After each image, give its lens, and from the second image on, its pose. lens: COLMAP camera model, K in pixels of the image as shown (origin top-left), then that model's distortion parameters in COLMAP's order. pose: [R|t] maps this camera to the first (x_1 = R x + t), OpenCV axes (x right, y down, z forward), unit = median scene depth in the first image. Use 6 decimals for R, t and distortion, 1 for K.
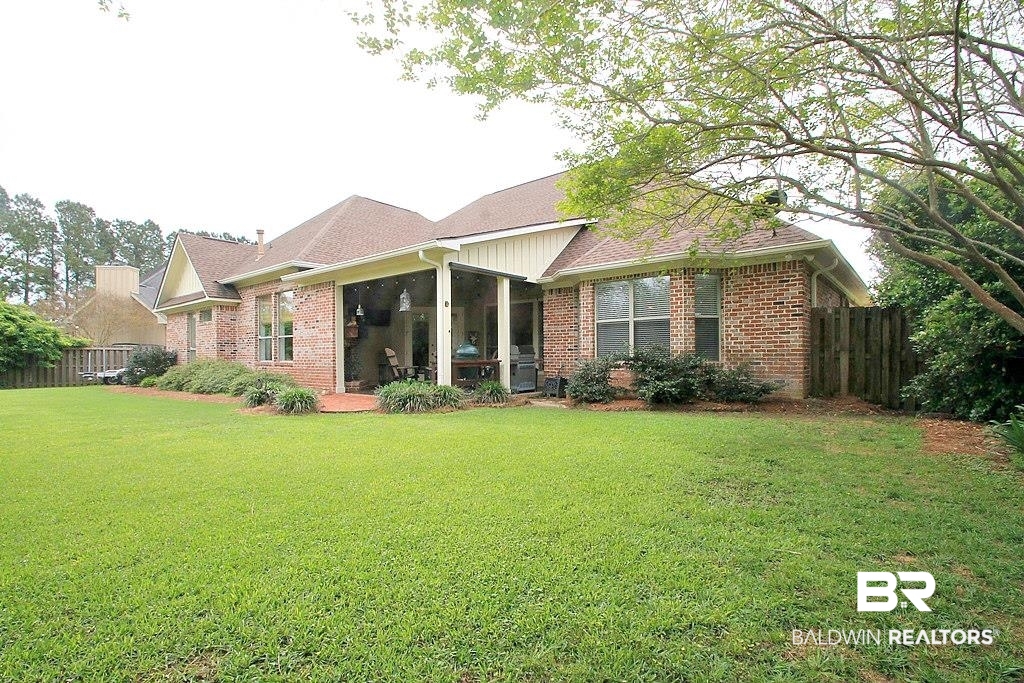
lens RADIAL K [[479.5, 0, 512.4], [0, 479.5, 347.9], [0, 0, 1]] dist [0.005017, -0.001132]
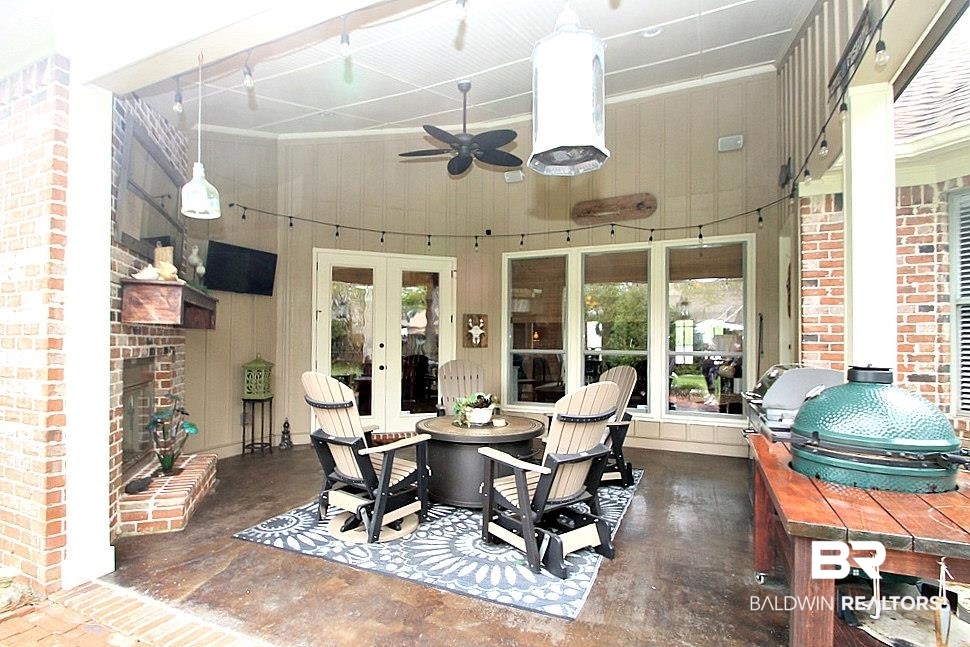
lens RADIAL K [[454.2, 0, 484.4], [0, 454.2, 327.7], [0, 0, 1]] dist [0.005017, -0.001132]
pose [[0.958204, 0.020463, 0.285352, -0.233487], [-0.014775, 0.999647, -0.022070, -0.016507], [-0.285703, 0.016932, 0.958169, 0.711562]]
